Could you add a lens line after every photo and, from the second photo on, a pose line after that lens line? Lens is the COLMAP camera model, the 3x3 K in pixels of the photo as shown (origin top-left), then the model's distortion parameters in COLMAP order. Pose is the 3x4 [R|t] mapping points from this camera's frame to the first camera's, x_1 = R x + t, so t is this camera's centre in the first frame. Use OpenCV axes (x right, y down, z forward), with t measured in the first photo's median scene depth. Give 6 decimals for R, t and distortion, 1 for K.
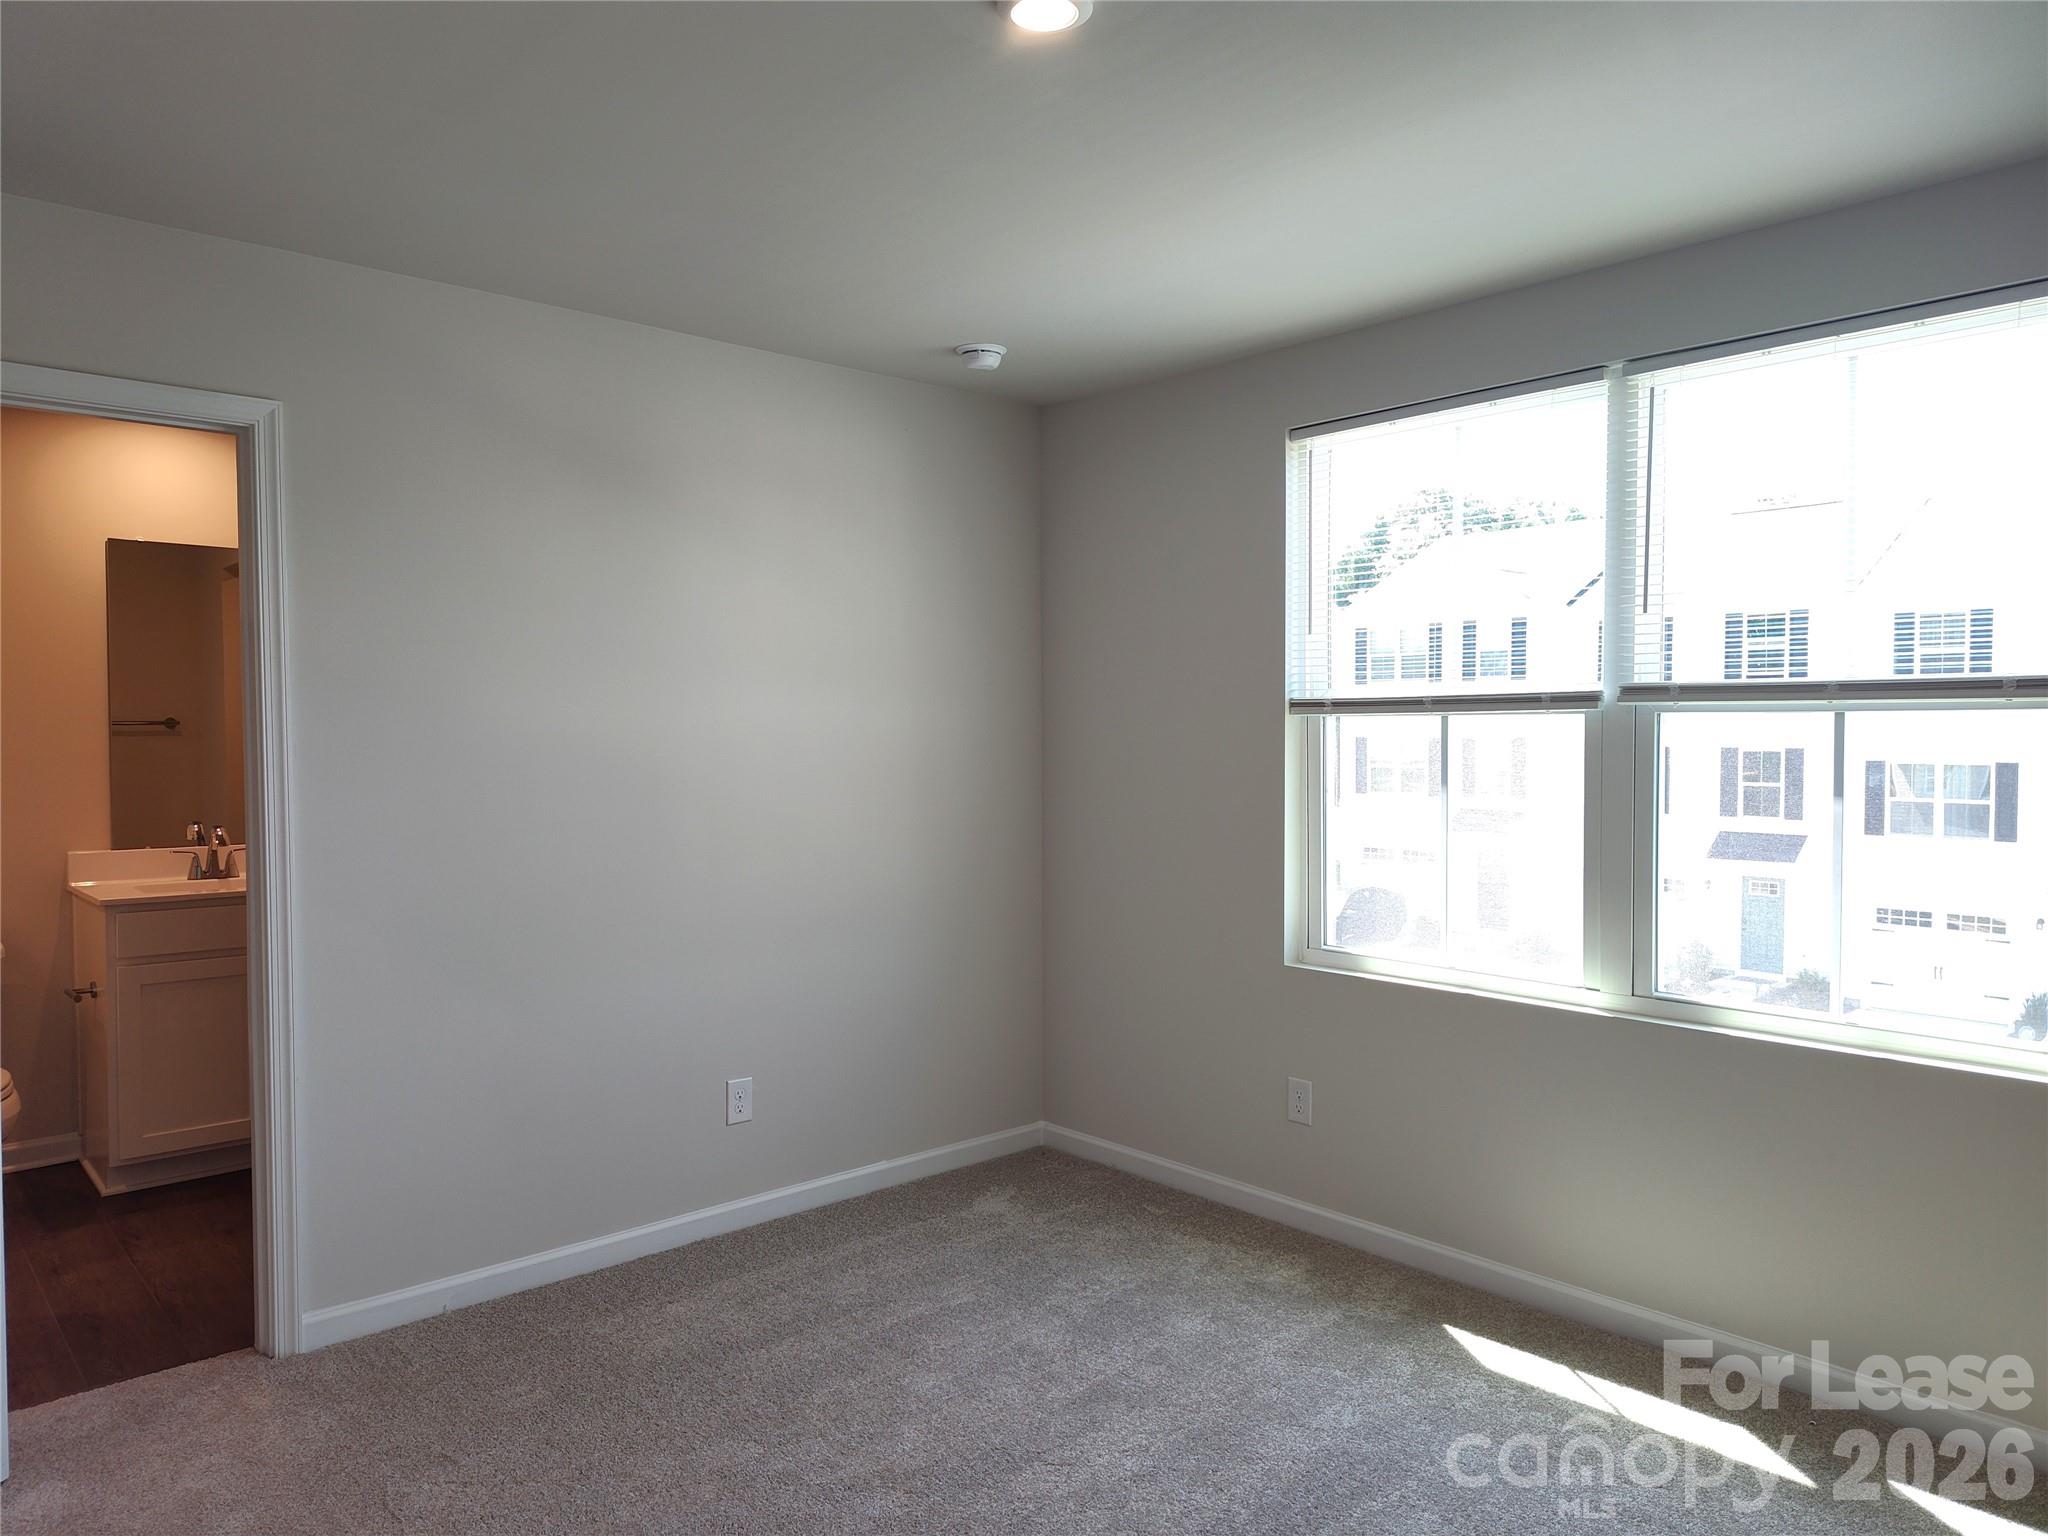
lens RADIAL K [[1412.7, 0, 1024.0], [0, 1412.7, 768.0], [0, 0, 1]] dist [0.059191, -0.057232]
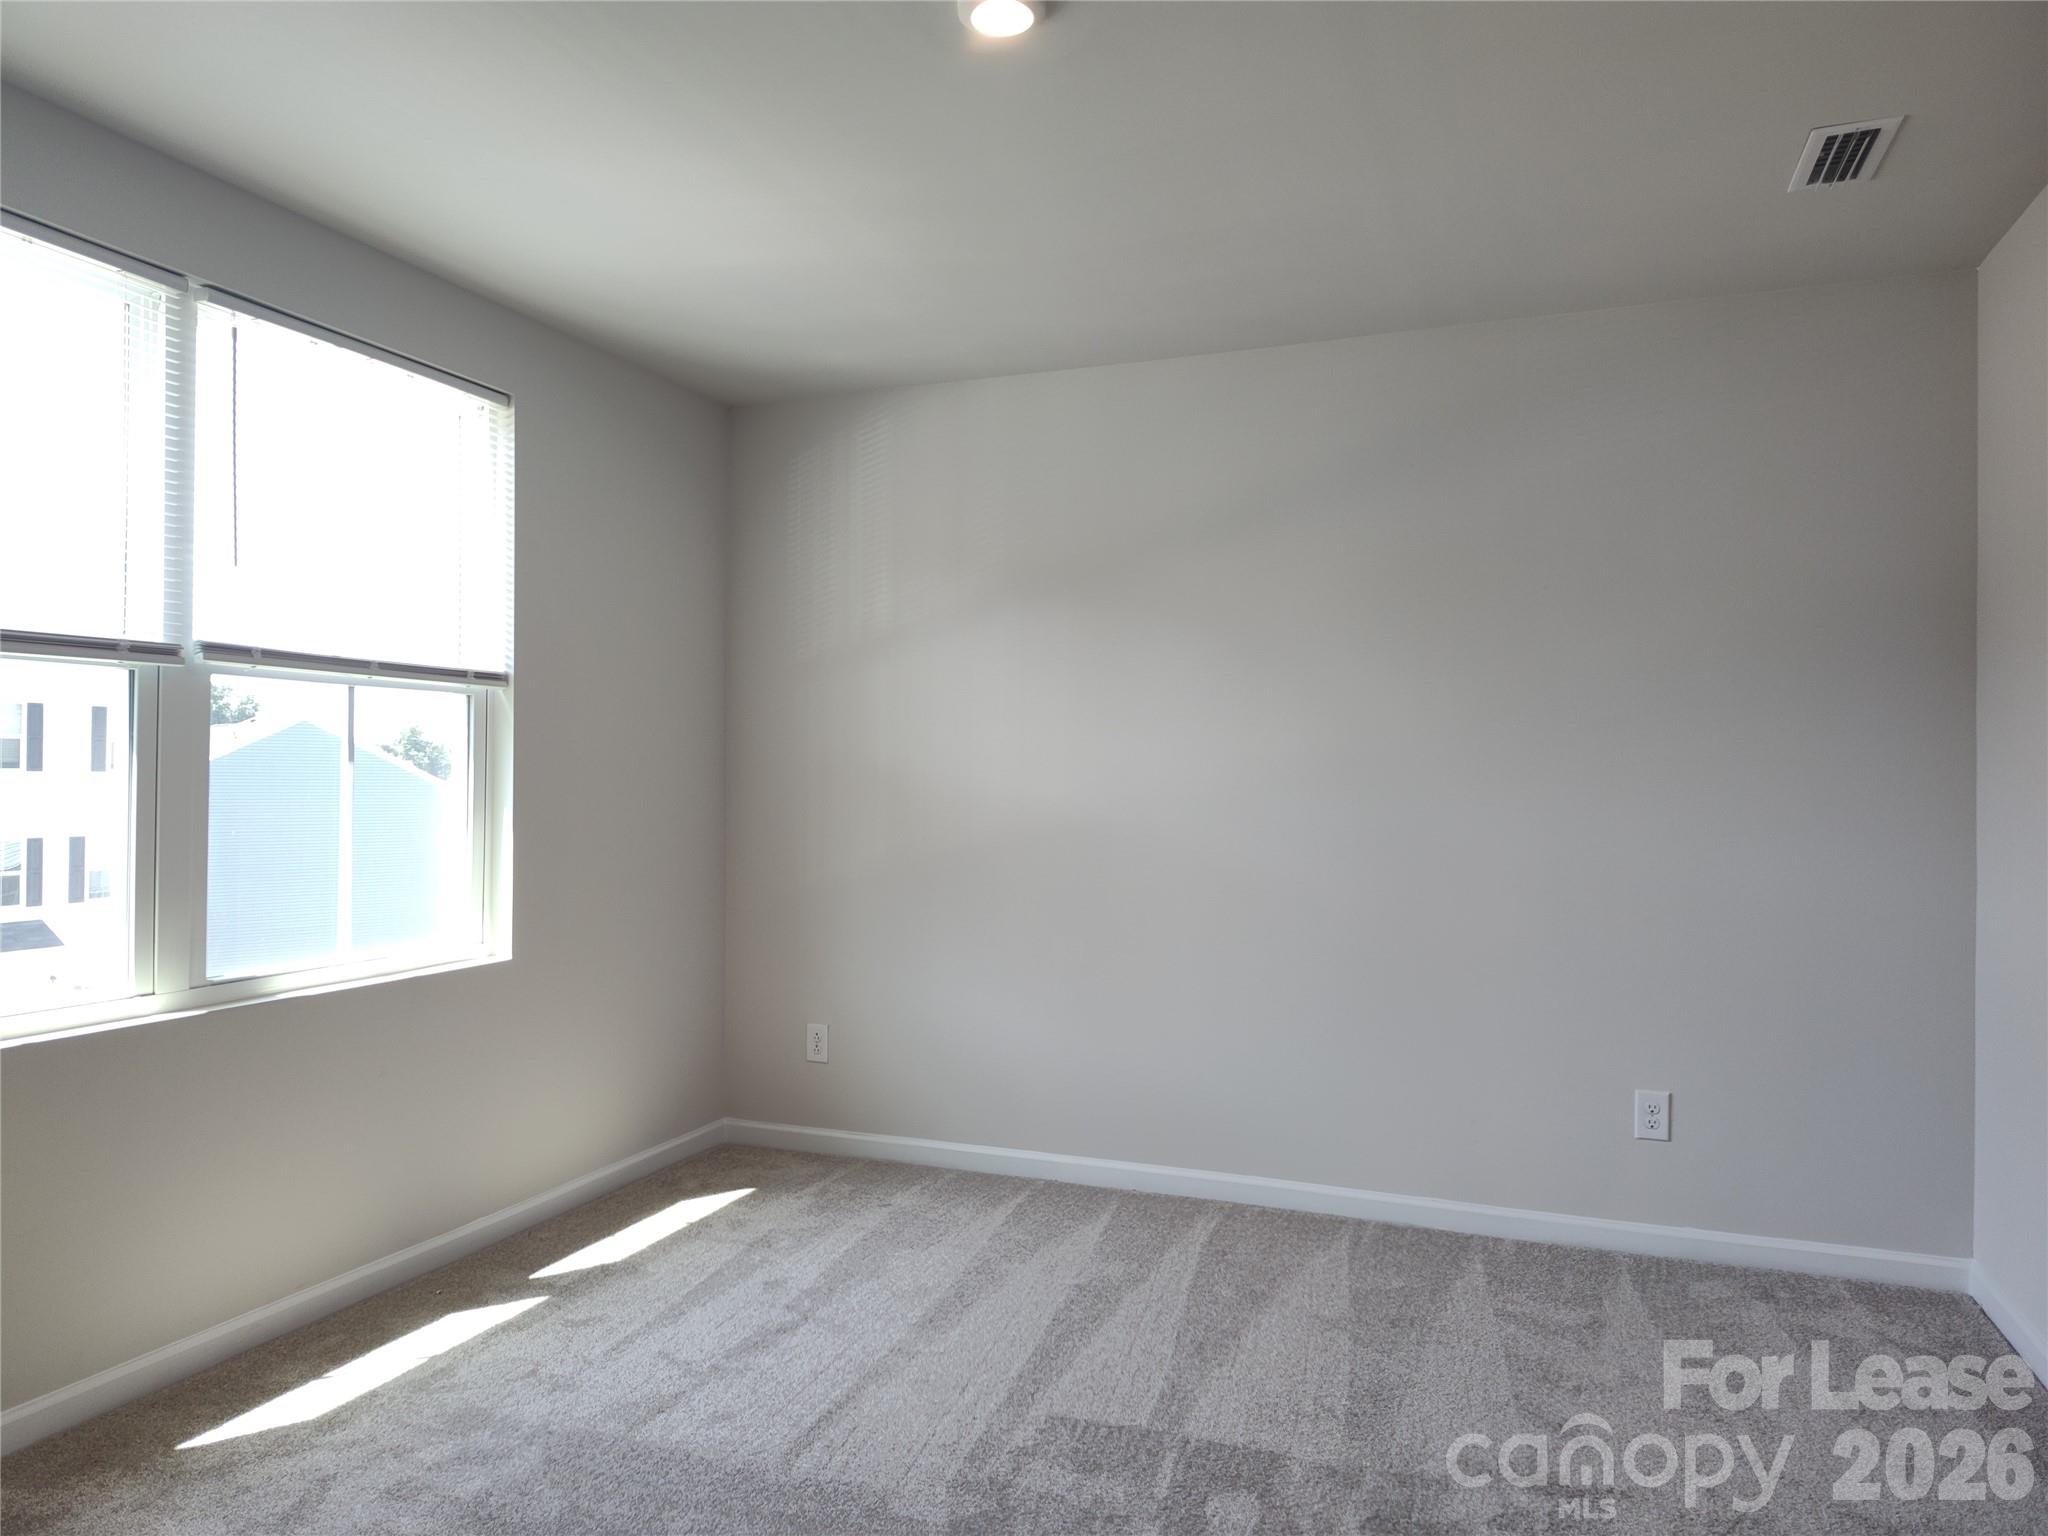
lens RADIAL K [[1412.7, 0, 1024.0], [0, 1412.7, 768.0], [0, 0, 1]] dist [0.059191, -0.057232]
pose [[-0.452865, -0.000192, 0.891579, -0.870352], [0.019024, 0.999770, 0.009878, 0.031641], [-0.891376, 0.021434, -0.452758, 1.339977]]
